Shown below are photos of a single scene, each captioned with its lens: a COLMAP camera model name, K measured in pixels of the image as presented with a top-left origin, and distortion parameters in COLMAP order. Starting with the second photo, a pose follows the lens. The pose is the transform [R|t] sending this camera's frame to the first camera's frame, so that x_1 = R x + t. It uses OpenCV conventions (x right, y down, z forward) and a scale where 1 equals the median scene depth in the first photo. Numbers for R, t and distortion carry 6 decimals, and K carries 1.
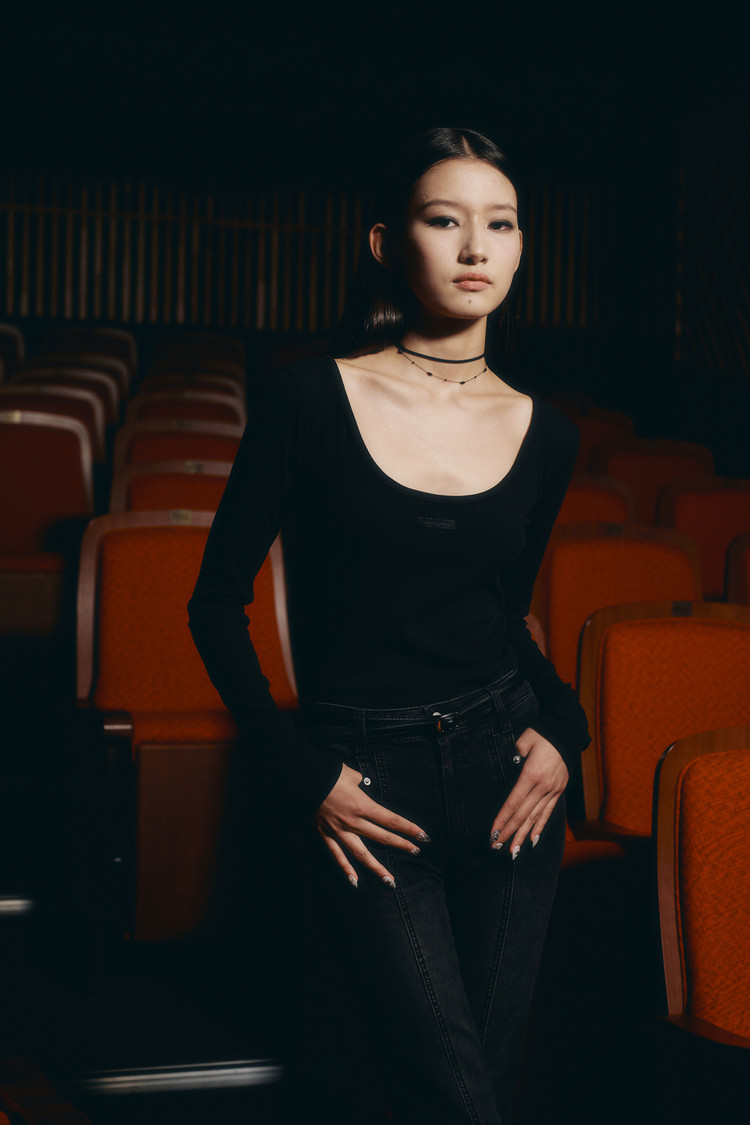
lens RADIAL K [[2000.9, 0, 375.0], [0, 2000.9, 562.5], [0, 0, 1]] dist [-0.027742, -0.107659]
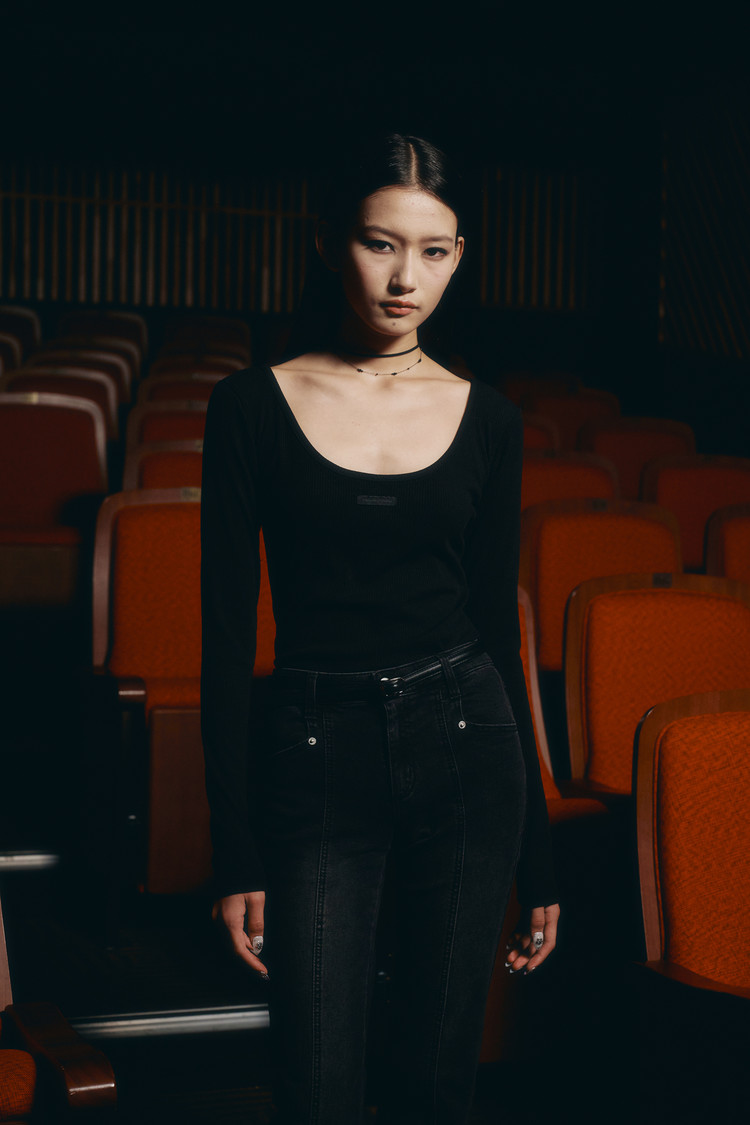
lens RADIAL K [[1911.6, 0, 375.0], [0, 1911.6, 562.5], [0, 0, 1]] dist [-0.033875, 0.007467]
pose [[0.999997, -0.002345, -0.000365, 0.001325], [0.002351, 0.999866, 0.016170, -0.003175], [0.000327, -0.016171, 0.999869, -0.015588]]
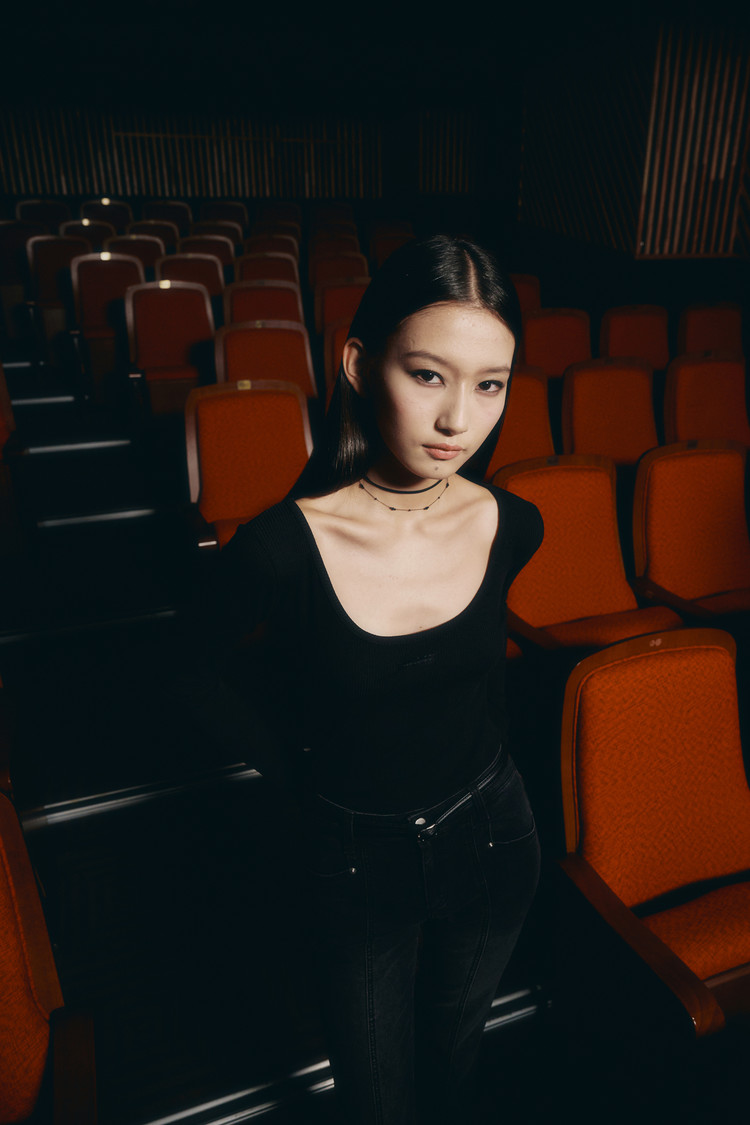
lens RADIAL K [[745.5, 0, 375.0], [0, 745.5, 562.5], [0, 0, 1]] dist [-0.001507, -0.015583]
pose [[0.999446, -0.032317, -0.007996, 0.014370], [0.033002, 0.930105, 0.365808, -0.126885], [-0.004385, -0.365869, 0.930656, 0.428740]]
